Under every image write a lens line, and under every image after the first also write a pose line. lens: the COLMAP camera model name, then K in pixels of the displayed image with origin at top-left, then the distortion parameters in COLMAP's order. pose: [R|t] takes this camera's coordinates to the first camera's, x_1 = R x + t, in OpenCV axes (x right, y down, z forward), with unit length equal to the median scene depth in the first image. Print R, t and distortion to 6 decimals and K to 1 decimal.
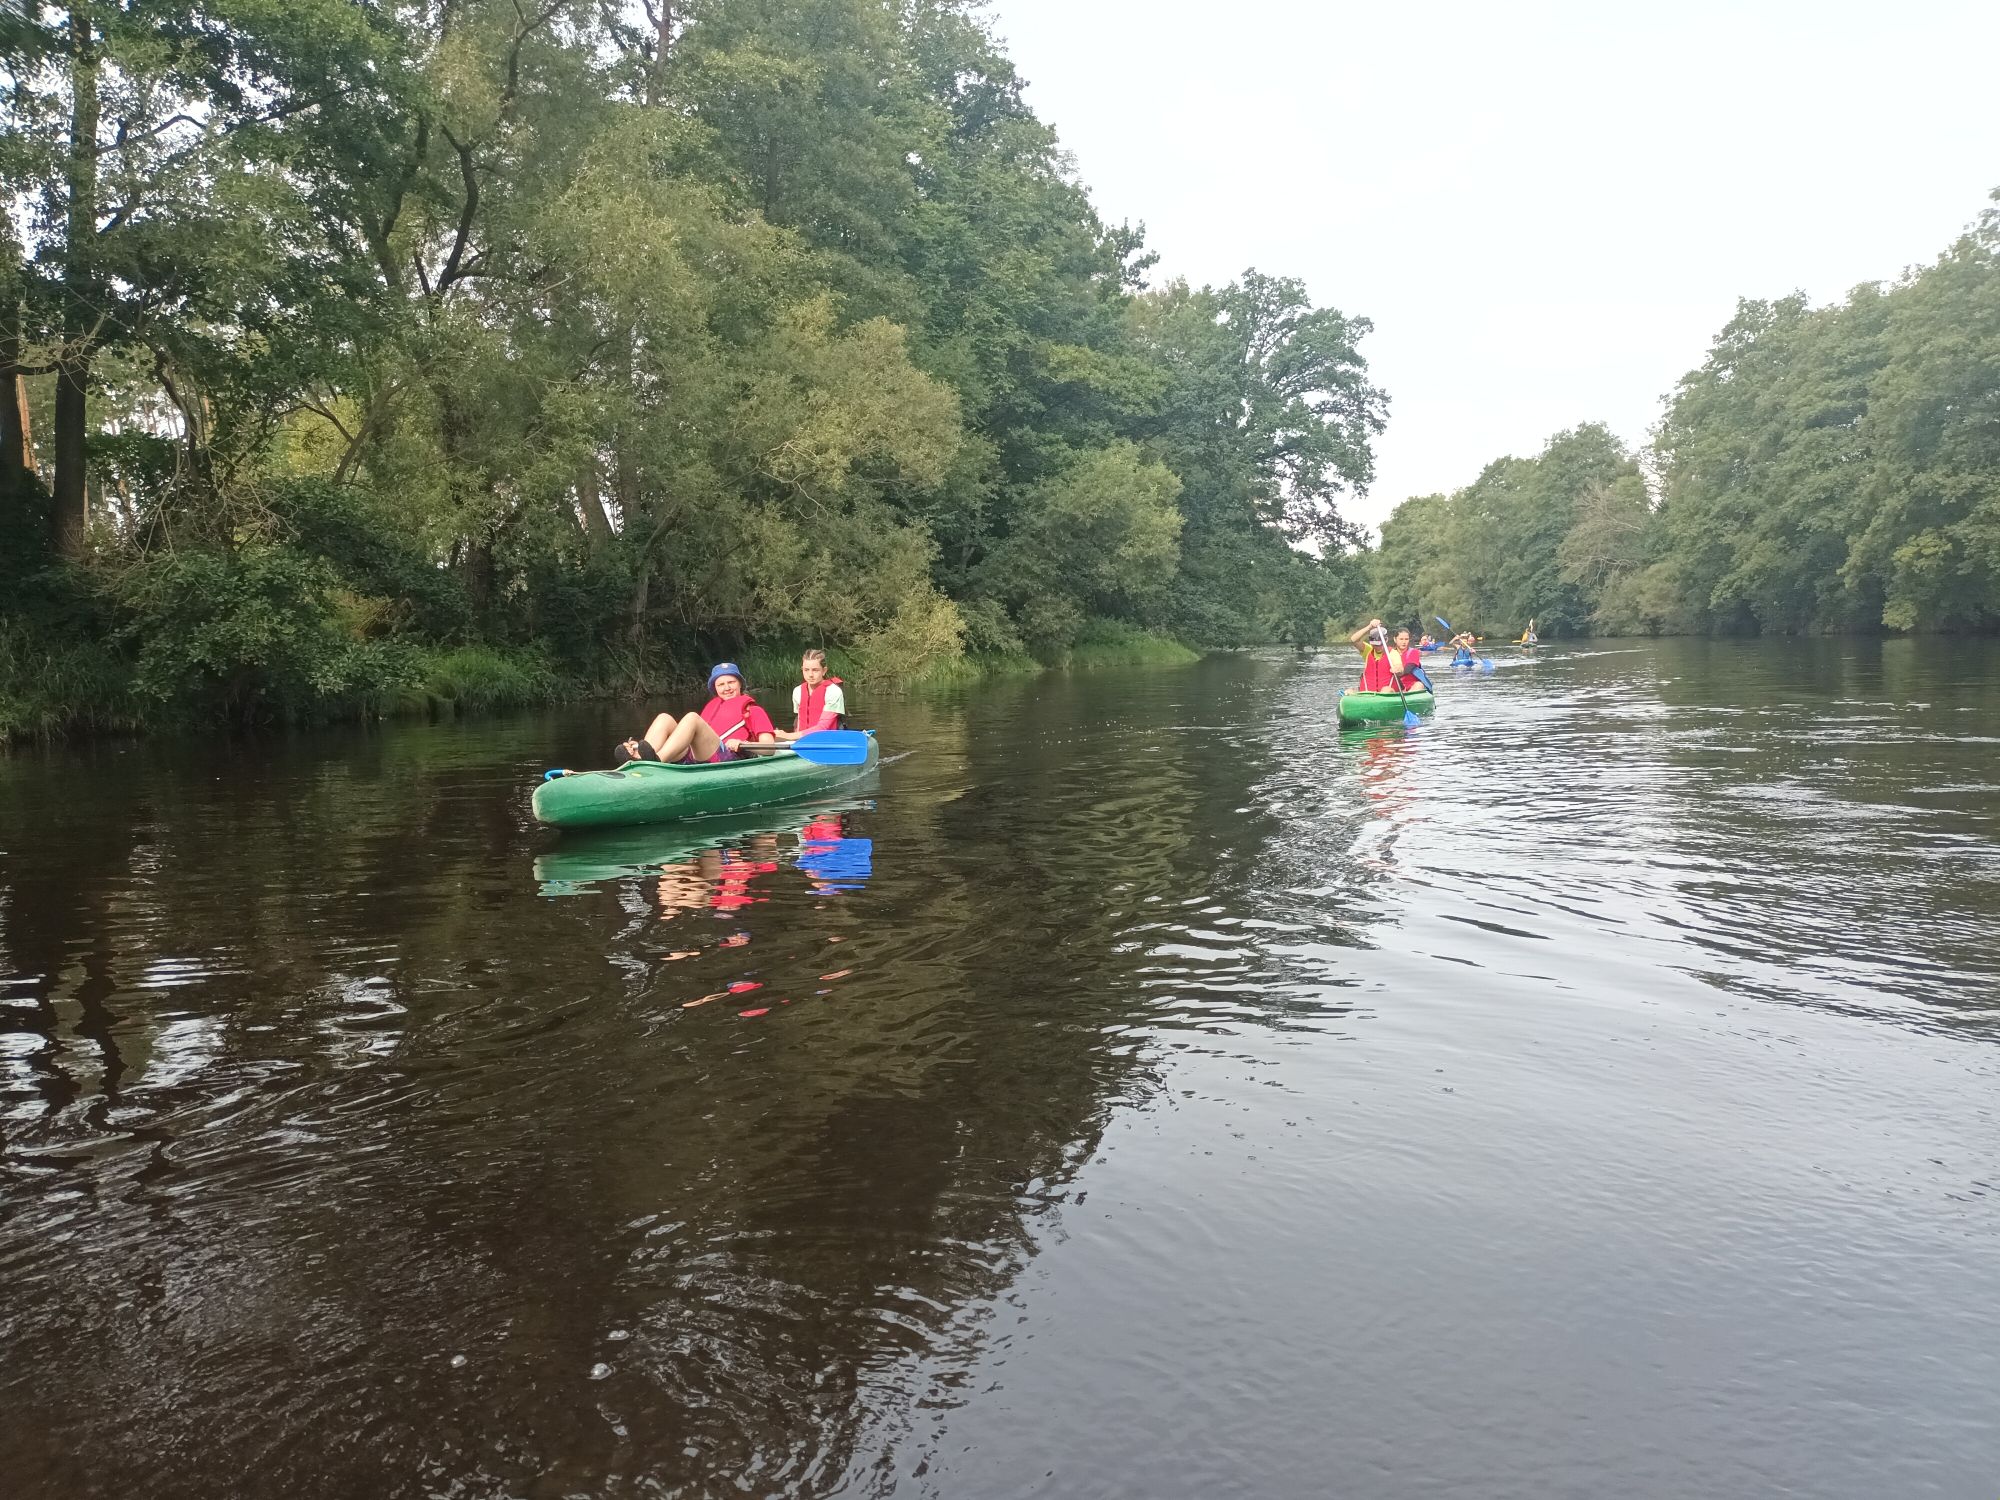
lens RADIAL K [[1499.6, 0, 991.7], [0, 1499.6, 758.0], [0, 0, 1]] dist [0.080909, -0.096139]
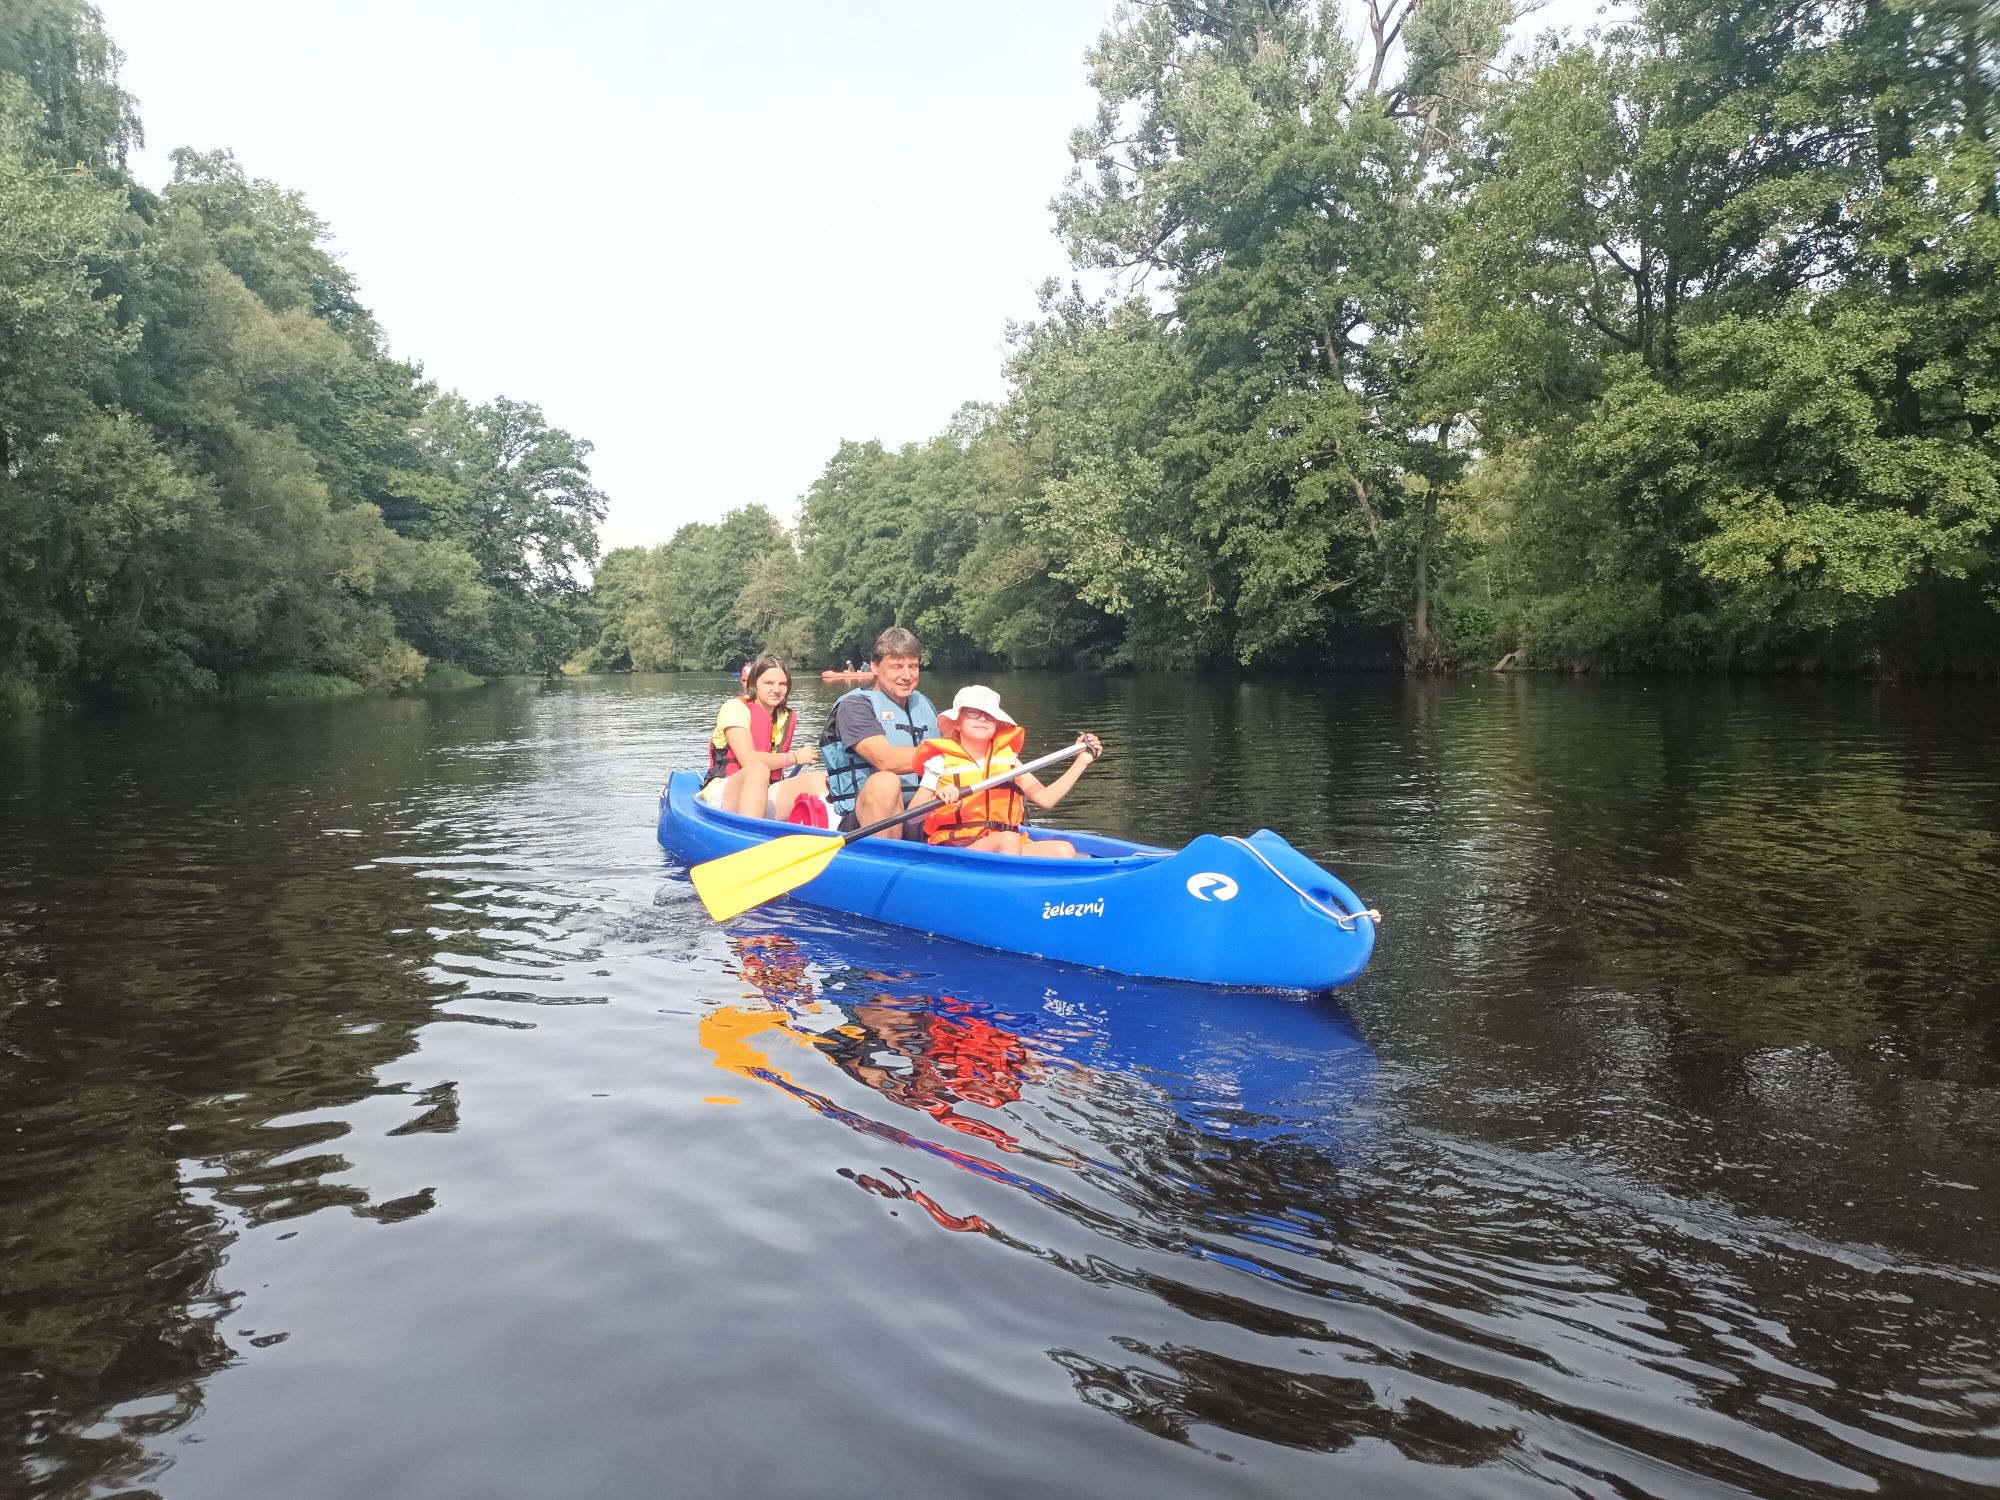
lens RADIAL K [[1483.5, 0, 980.8], [0, 1483.5, 754.5], [0, 0, 1]] dist [0.096847, -0.132820]
pose [[0.872857, -0.024436, 0.487364, -0.115249], [0.035755, 0.999263, -0.013934, 0.030263], [-0.486665, 0.029588, 0.873088, -0.365826]]
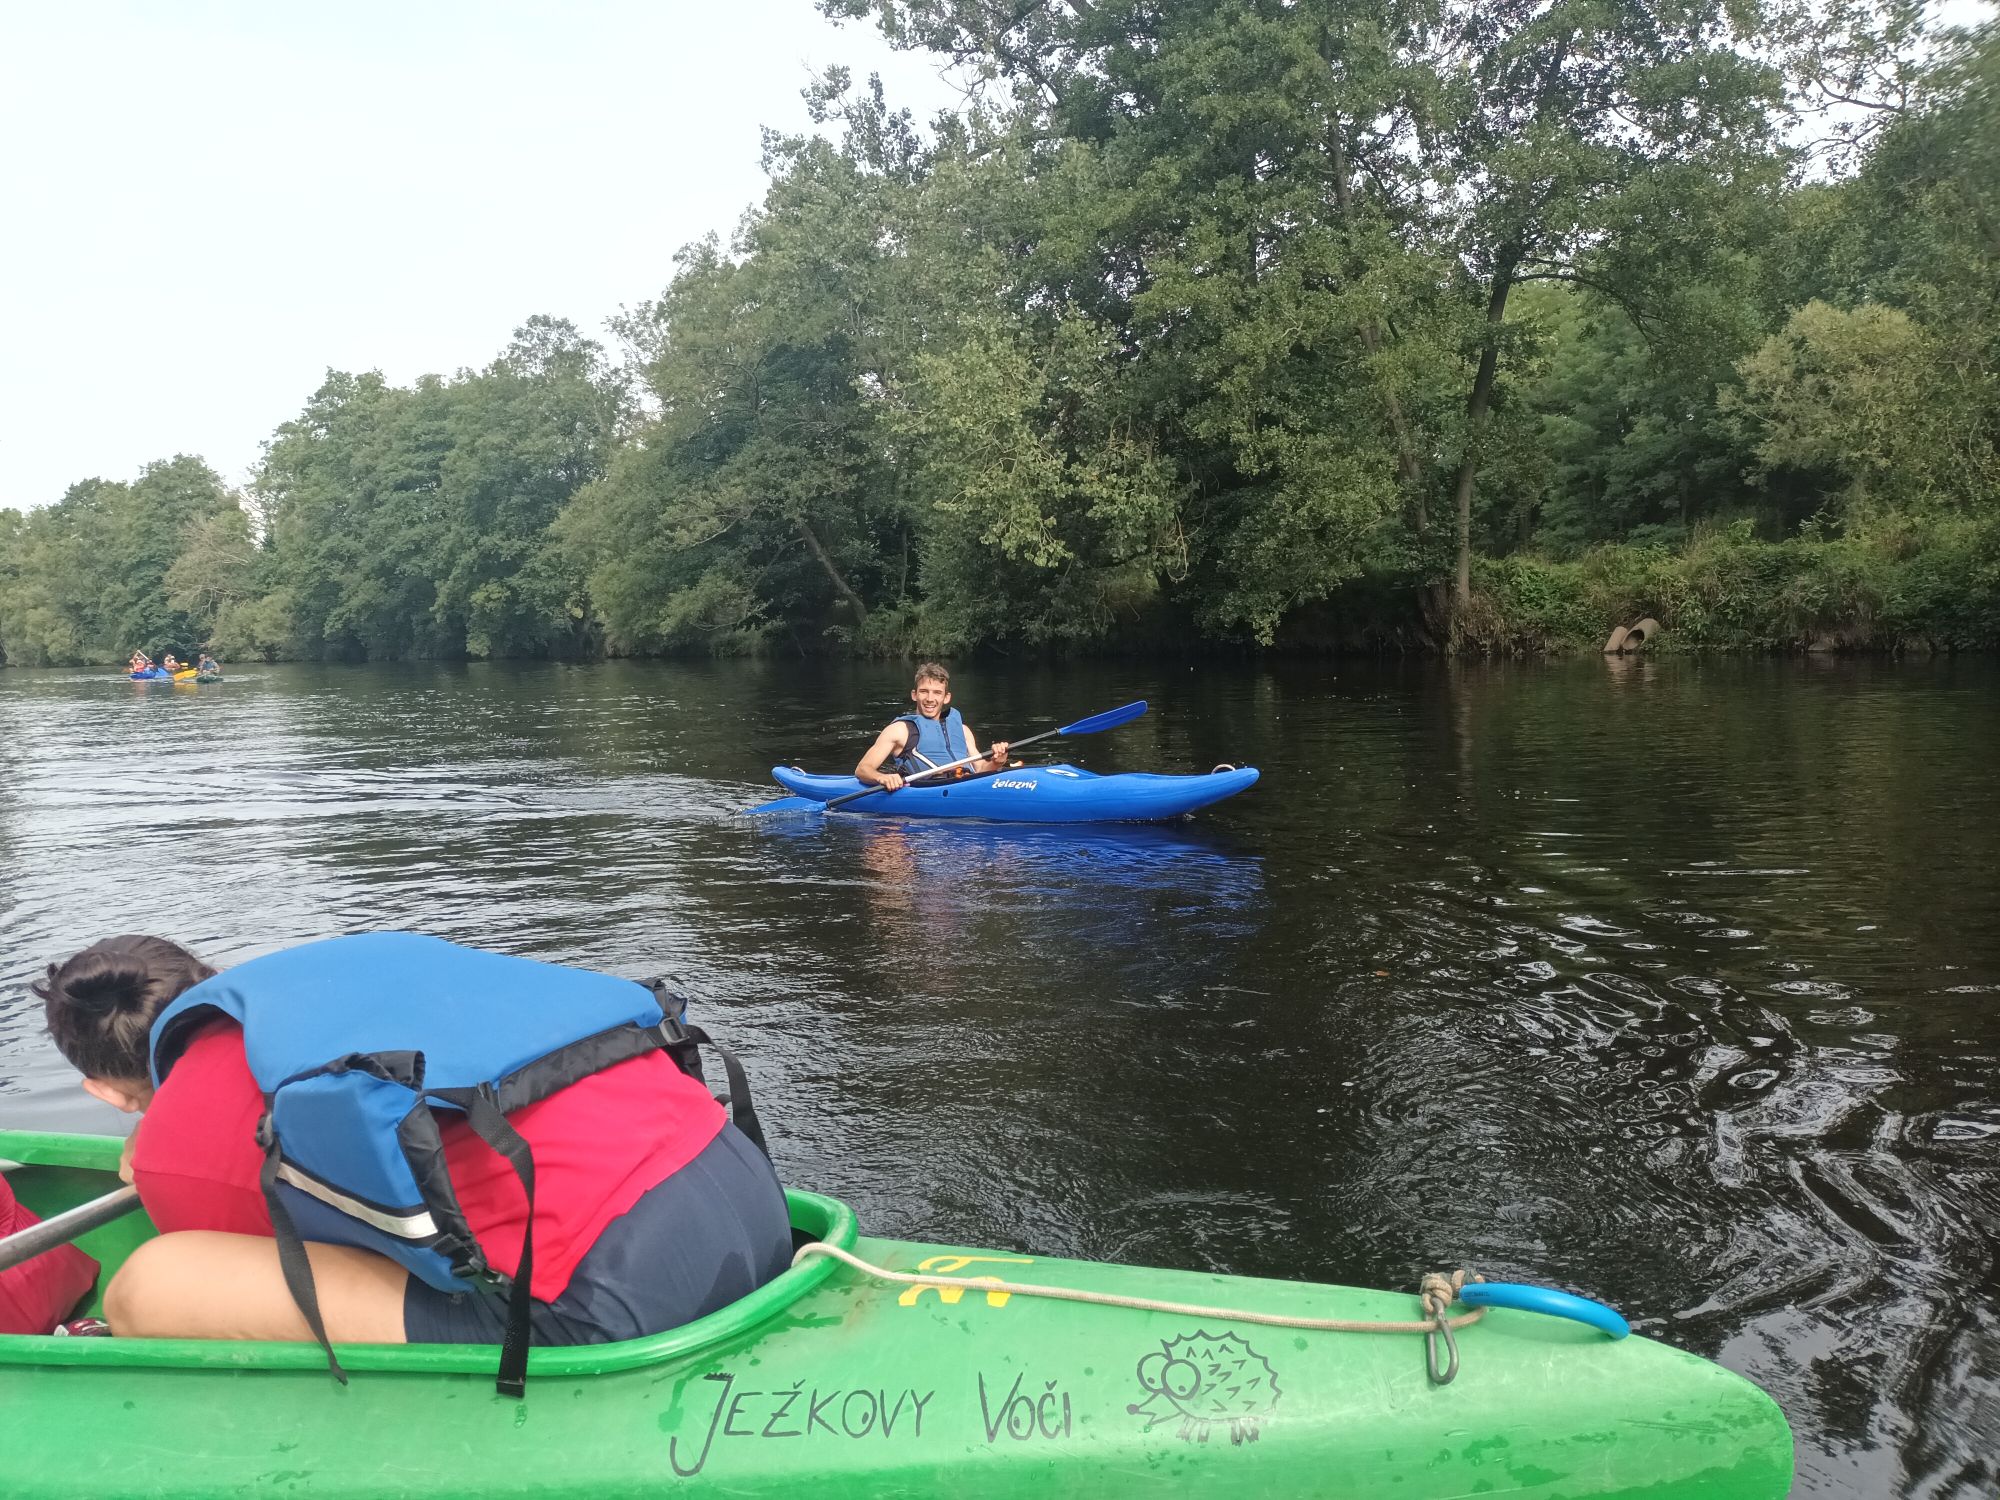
lens RADIAL K [[1486.7, 0, 984.2], [0, 1486.7, 763.2], [0, 0, 1]] dist [0.090708, -0.144969]
pose [[0.648182, -0.055195, 0.759482, -0.080251], [0.065935, 0.997692, 0.016235, 0.011663], [-0.758626, 0.039553, 0.650325, -0.121787]]
